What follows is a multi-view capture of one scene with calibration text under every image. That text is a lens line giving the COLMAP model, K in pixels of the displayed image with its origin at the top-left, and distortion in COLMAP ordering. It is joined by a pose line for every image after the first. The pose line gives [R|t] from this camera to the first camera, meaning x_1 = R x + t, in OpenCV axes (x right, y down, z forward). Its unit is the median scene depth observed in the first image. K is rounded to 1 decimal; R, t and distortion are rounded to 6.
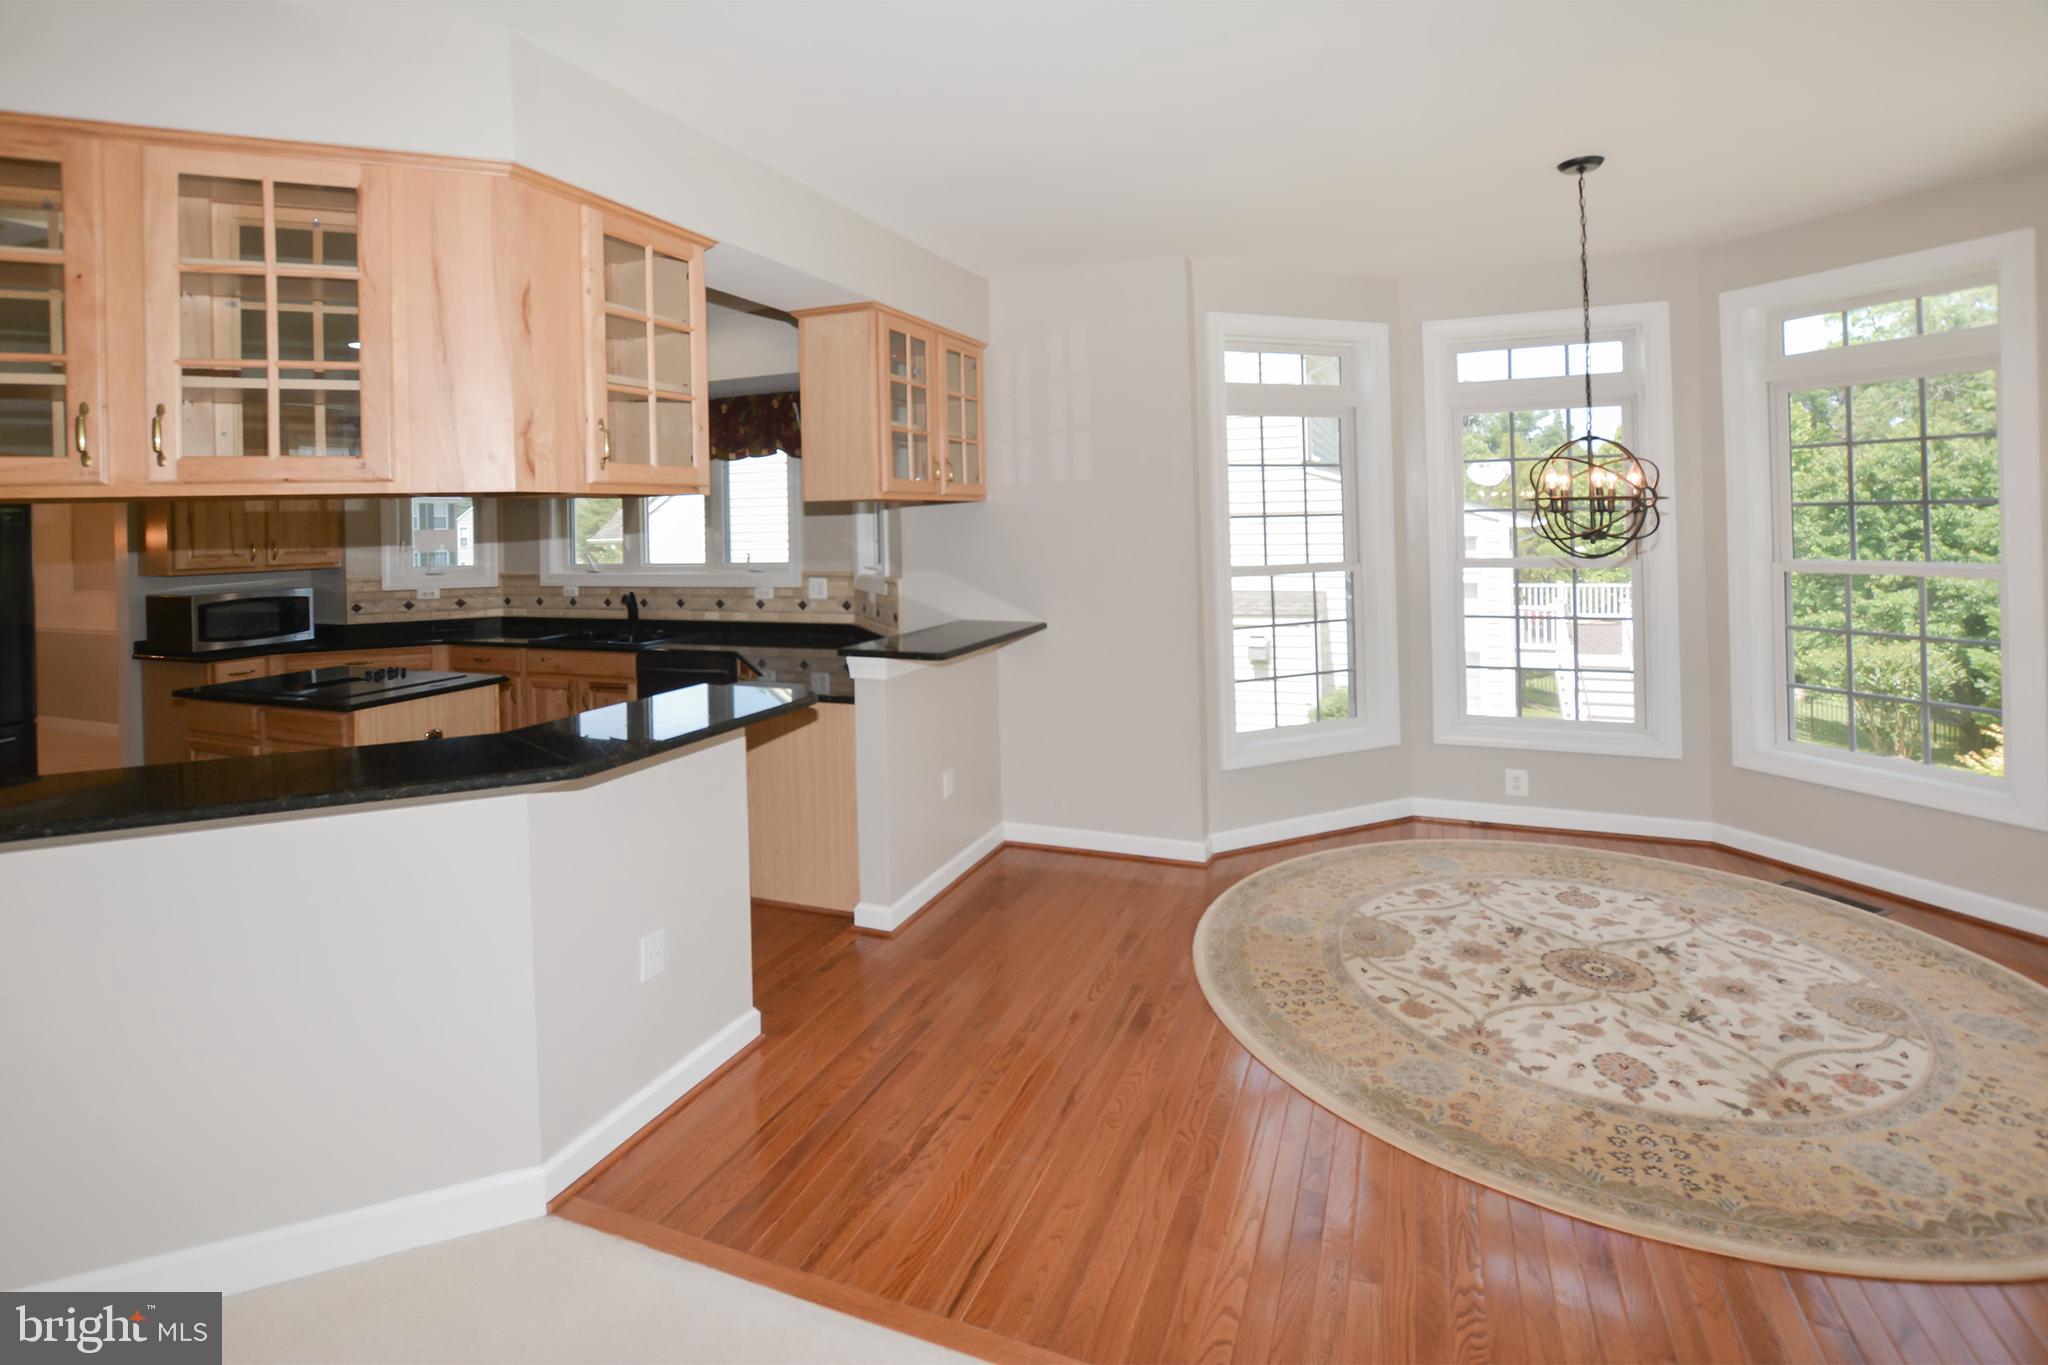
lens RADIAL K [[958.2, 0, 1003.9], [0, 958.2, 533.0], [0, 0, 1]] dist [-0.014364, 0.001266]
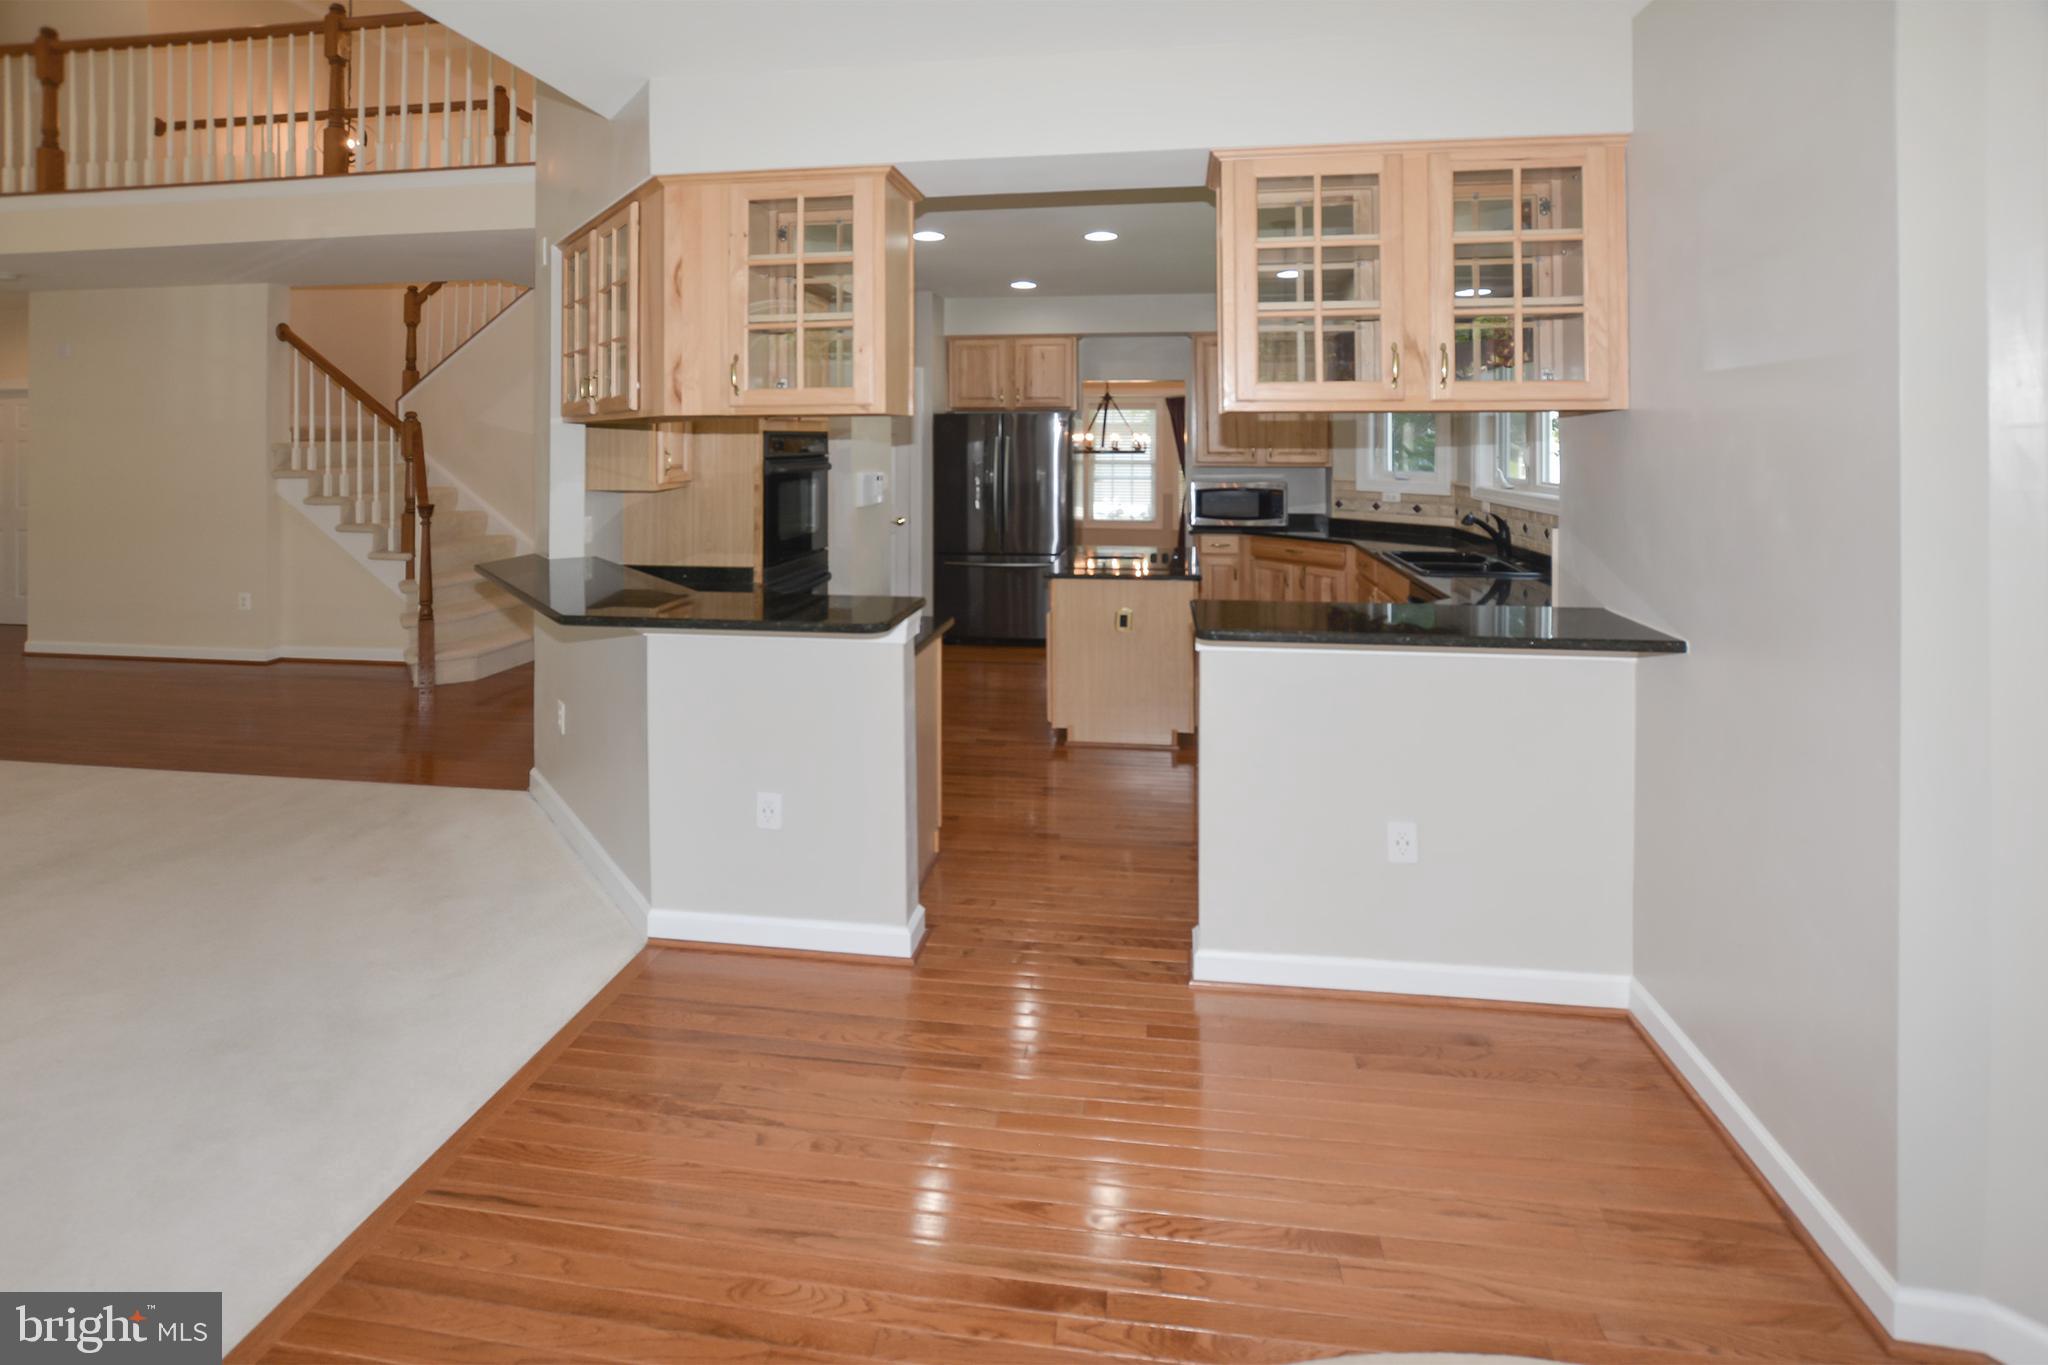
lens RADIAL K [[958.2, 0, 1079.2], [0, 958.2, 442.4], [0, 0, 1]] dist [-0.014364, 0.001266]
pose [[0.284636, 0.027114, -0.958252, 0.412160], [-0.017738, 0.999578, 0.023014, -0.019435], [0.958472, 0.010447, 0.284996, 0.500540]]
